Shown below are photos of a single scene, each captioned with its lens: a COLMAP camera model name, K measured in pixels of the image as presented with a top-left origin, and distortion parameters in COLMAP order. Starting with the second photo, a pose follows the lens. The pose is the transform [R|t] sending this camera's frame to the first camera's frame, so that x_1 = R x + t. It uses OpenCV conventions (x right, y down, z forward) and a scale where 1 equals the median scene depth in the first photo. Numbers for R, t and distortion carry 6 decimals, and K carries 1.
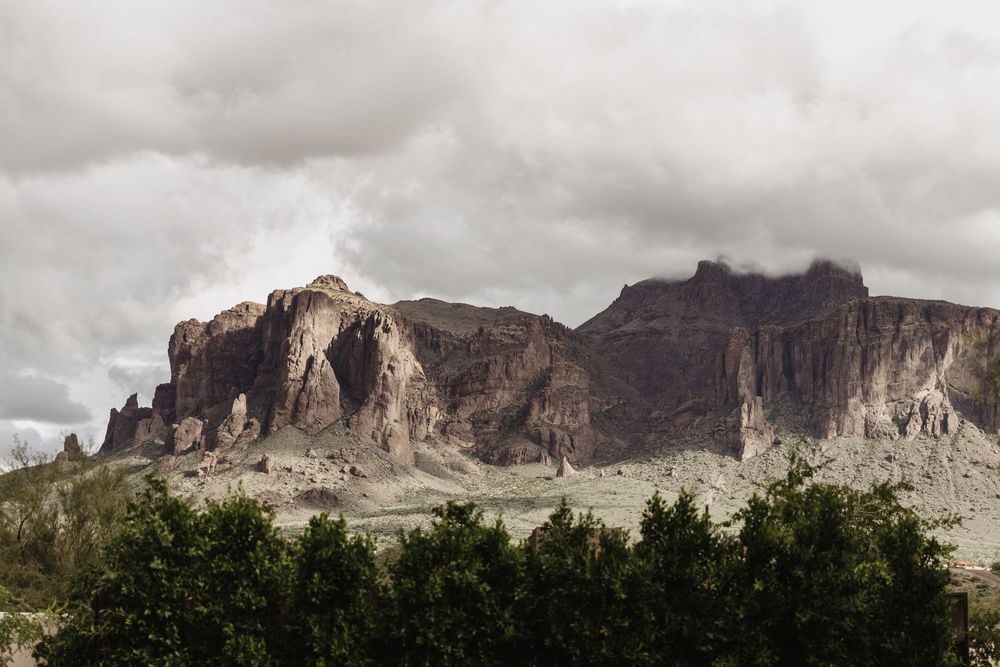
lens RADIAL K [[1997.5, 0, 503.1], [0, 1997.5, 330.2], [0, 0, 1]] dist [0.036389, 0.000000]
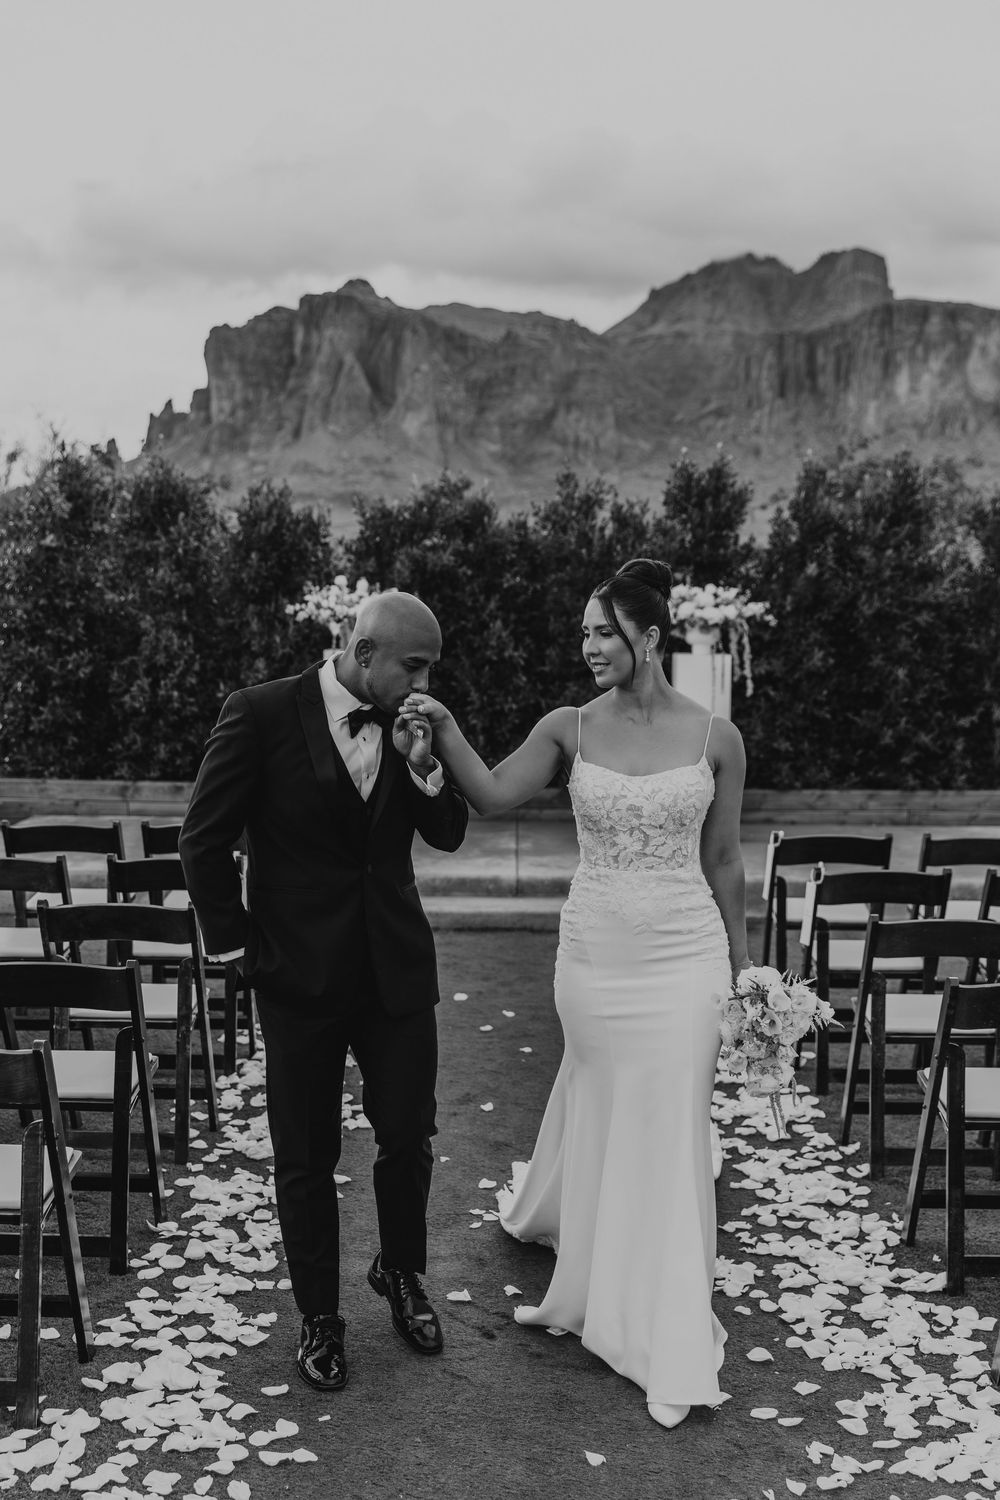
lens RADIAL K [[1883.6, 0, 496.4], [0, 1883.6, 746.0], [0, 0, 1]] dist [-0.037205, 0.000000]
pose [[0.999815, 0.004227, -0.018741, 0.017414], [-0.000185, 0.977566, 0.210629, 0.038505], [0.019211, -0.210587, 0.977386, 0.252671]]
